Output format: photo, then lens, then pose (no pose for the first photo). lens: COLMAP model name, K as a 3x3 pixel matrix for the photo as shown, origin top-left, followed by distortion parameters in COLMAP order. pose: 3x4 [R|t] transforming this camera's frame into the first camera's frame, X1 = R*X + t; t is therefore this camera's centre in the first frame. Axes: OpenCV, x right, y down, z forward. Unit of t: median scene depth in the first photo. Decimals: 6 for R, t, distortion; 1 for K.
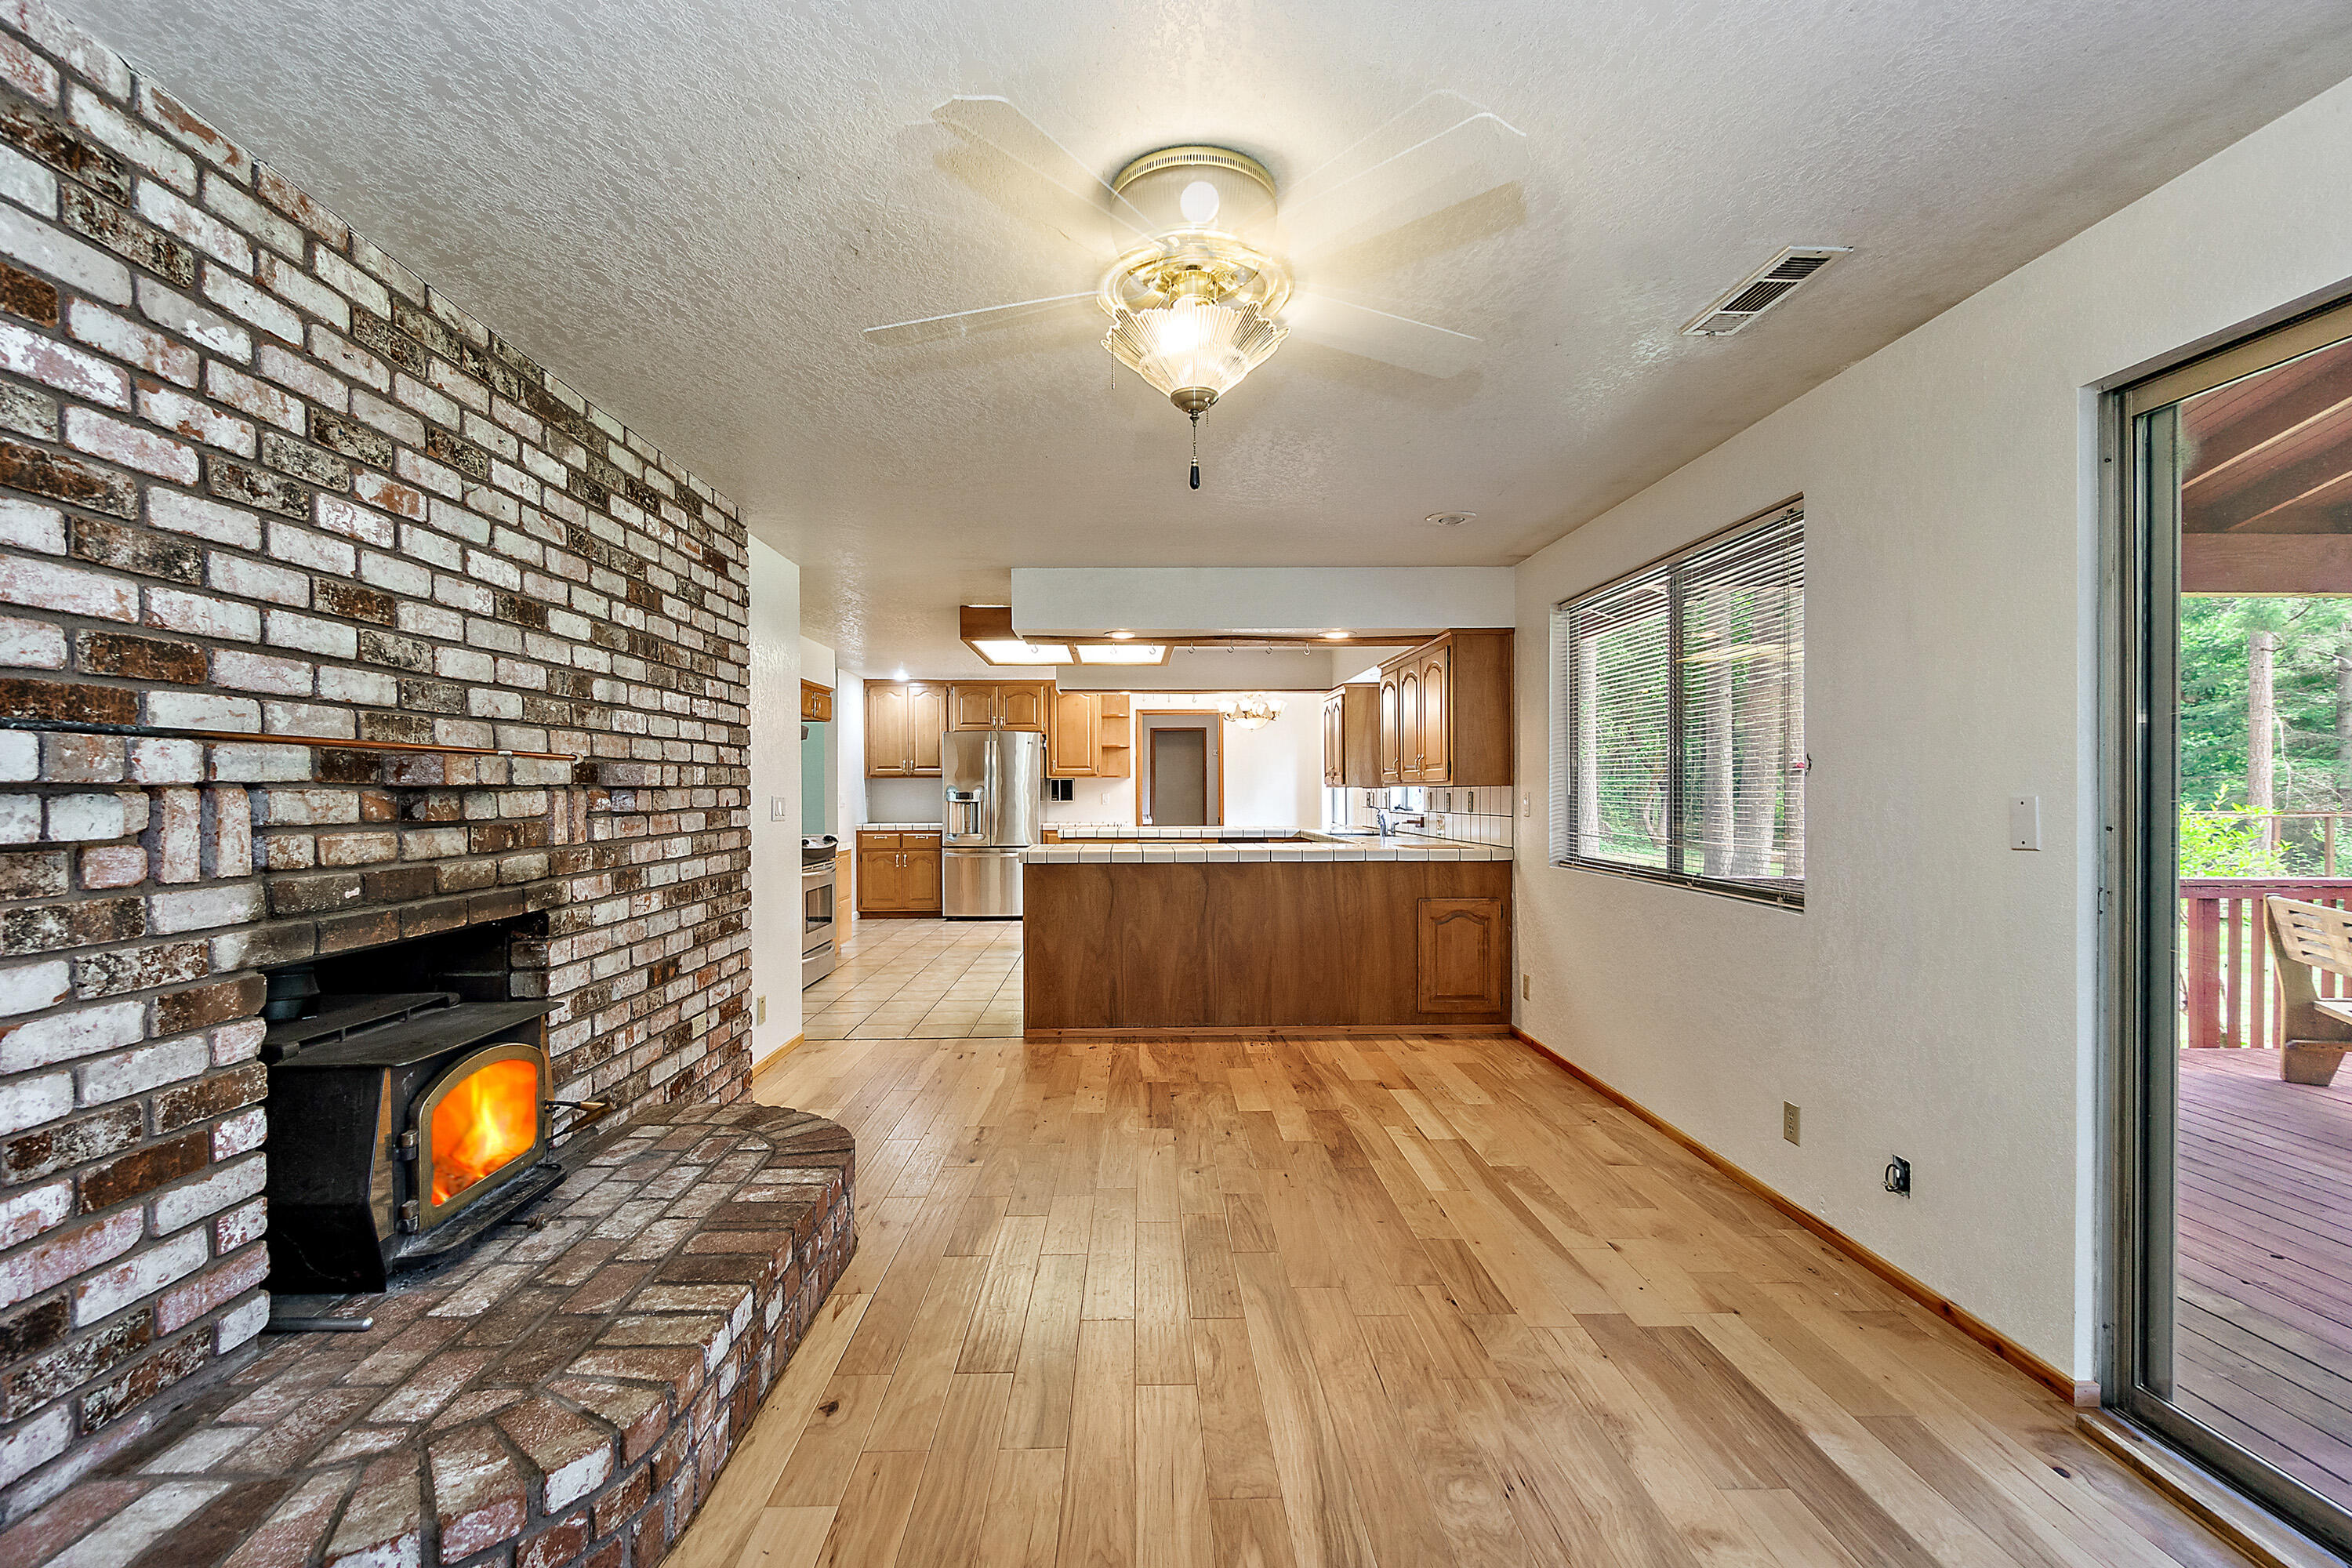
lens RADIAL K [[1025.4, 0, 1172.4], [0, 1025.4, 793.1], [0, 0, 1]] dist [-0.009510, -0.000064]
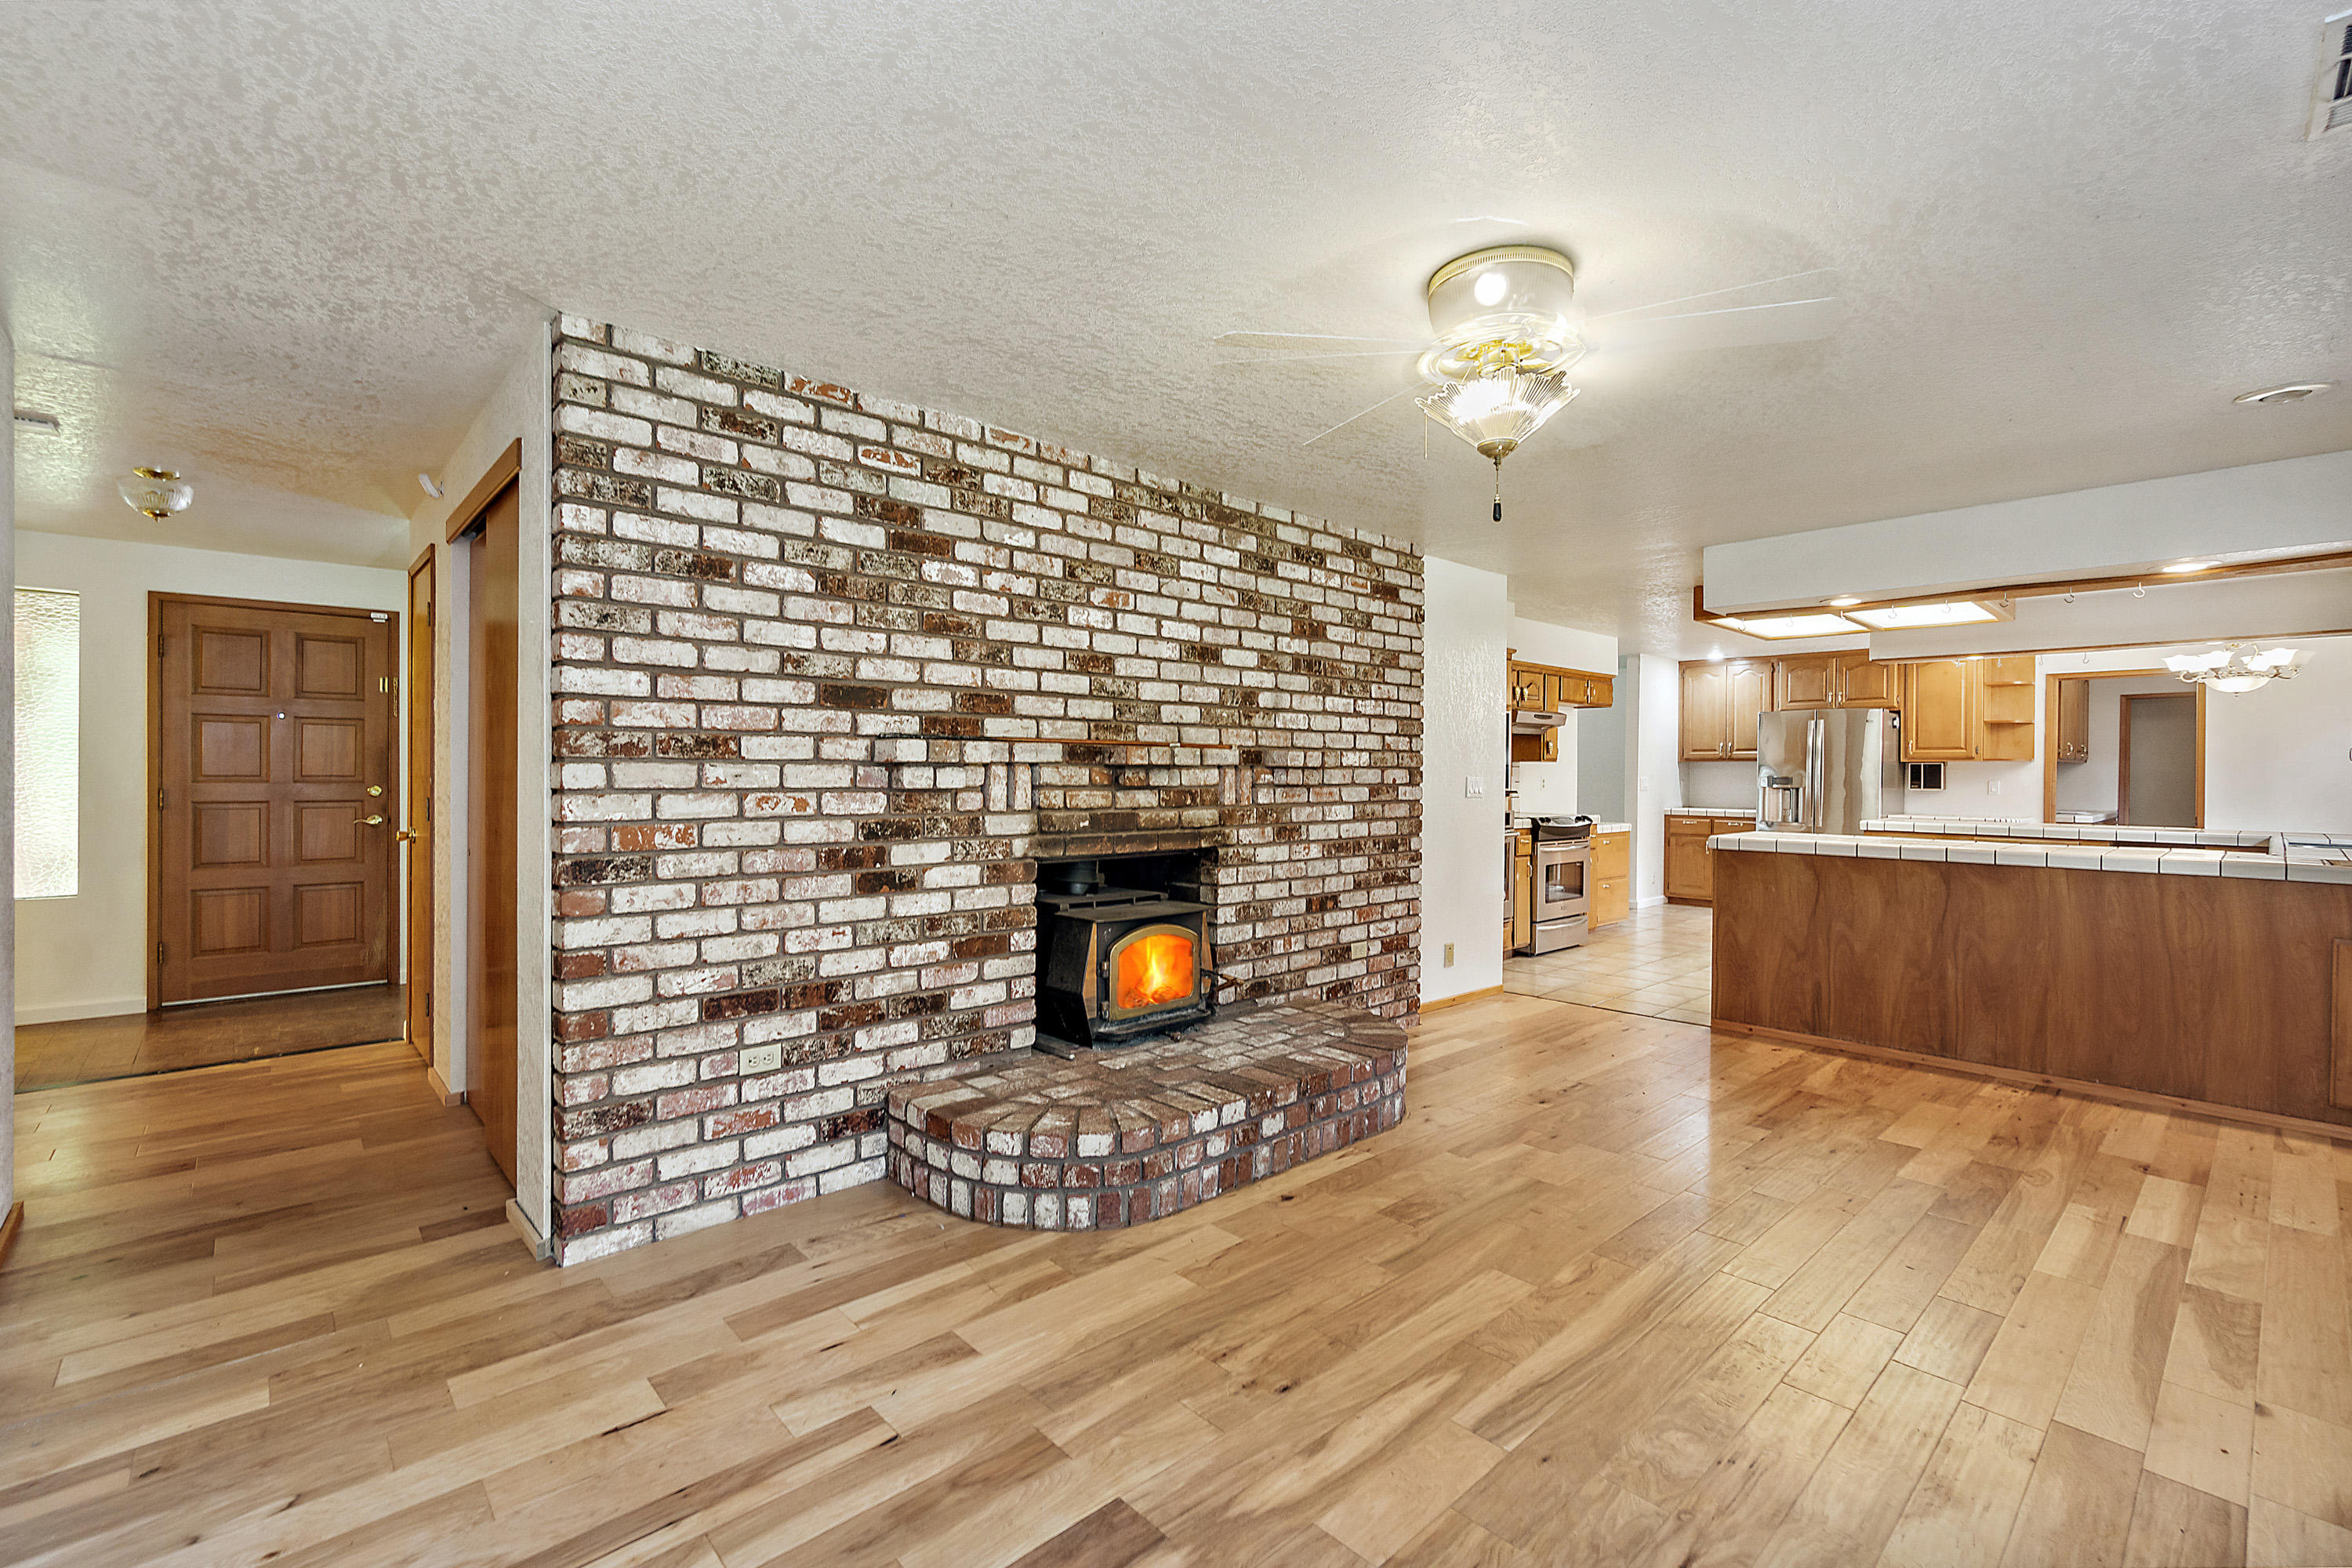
lens RADIAL K [[1025.4, 0, 1170.0], [0, 1025.4, 775.7], [0, 0, 1]] dist [-0.009510, -0.000064]
pose [[0.655586, 0.011739, -0.755029, 0.537107], [-0.012317, 0.999912, 0.004852, 0.001563], [0.755020, 0.006119, 0.655674, -0.062969]]
